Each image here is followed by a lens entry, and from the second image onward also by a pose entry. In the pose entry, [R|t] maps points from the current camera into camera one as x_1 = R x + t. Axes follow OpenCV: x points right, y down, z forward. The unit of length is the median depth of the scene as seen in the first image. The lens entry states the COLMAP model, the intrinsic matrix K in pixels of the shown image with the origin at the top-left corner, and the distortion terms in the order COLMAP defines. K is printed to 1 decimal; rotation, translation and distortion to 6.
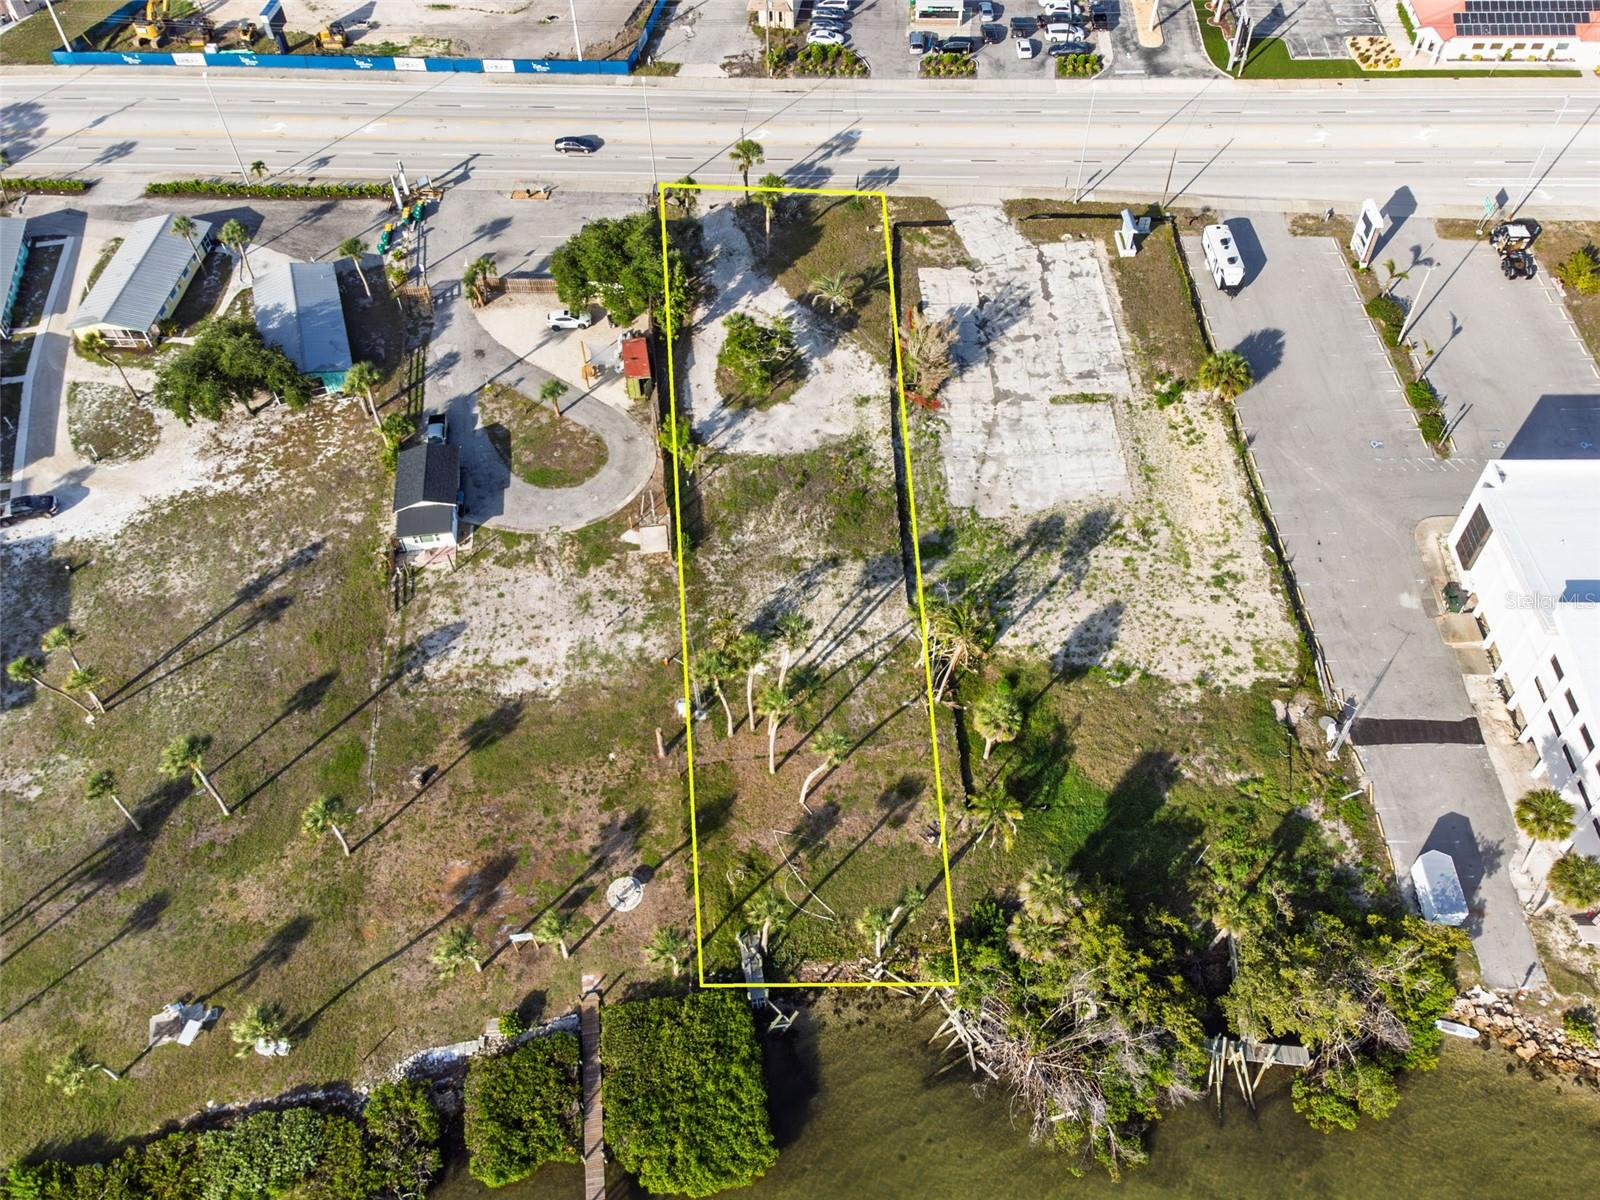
lens RADIAL K [[1261.4, 0, 792.0], [0, 1261.4, 599.1], [0, 0, 1]] dist [0.048363, -0.050087]
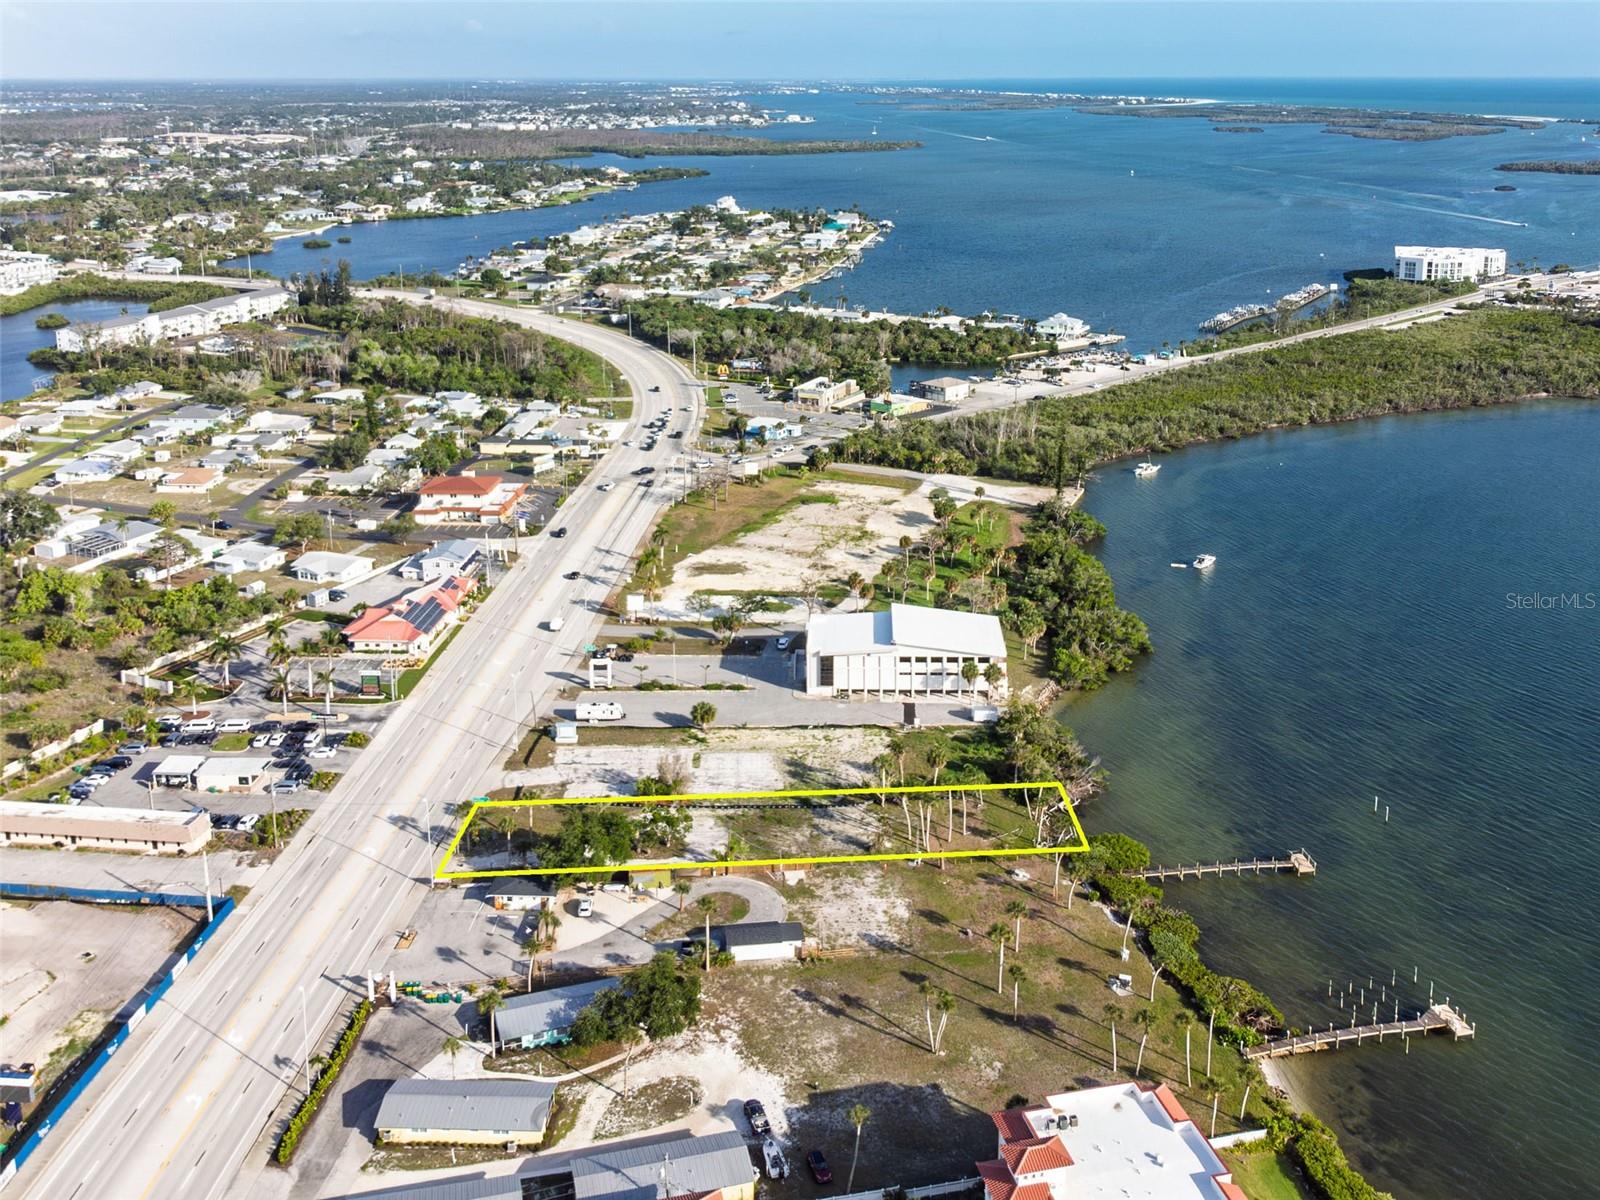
lens RADIAL K [[1594.7, 0, 828.1], [0, 1594.7, 367.8], [0, 0, 1]] dist [0.030171, -0.020188]
pose [[-0.016486, -0.156210, 0.987586, -2.004399], [0.775327, 0.621680, 0.111276, -0.636801], [-0.631345, 0.767537, 0.110865, 0.211760]]
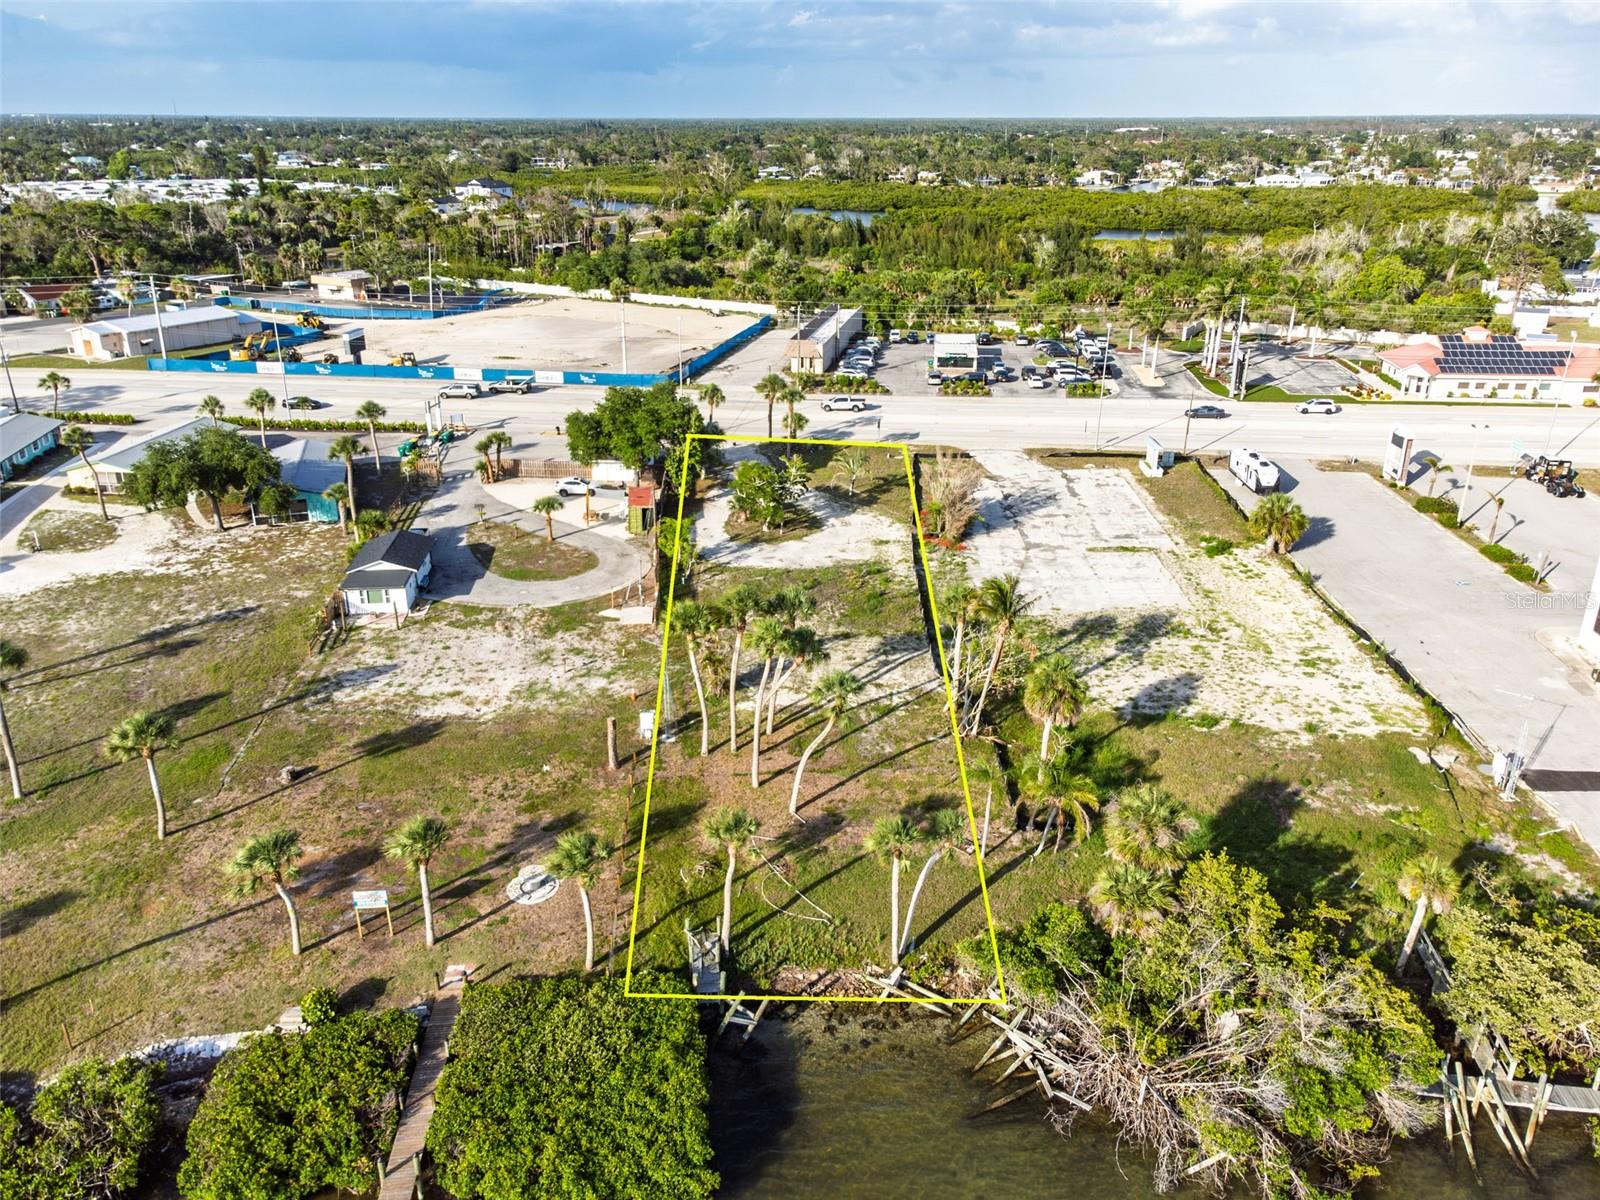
lens RADIAL K [[1200.8, 0, 793.7], [0, 1200.8, 597.8], [0, 0, 1]] dist [0.026965, -0.001553]
pose [[0.998659, 0.044716, -0.026079, 0.017272], [-0.051747, 0.875685, -0.480102, 0.314656], [0.001368, 0.480808, 0.876825, 0.264329]]
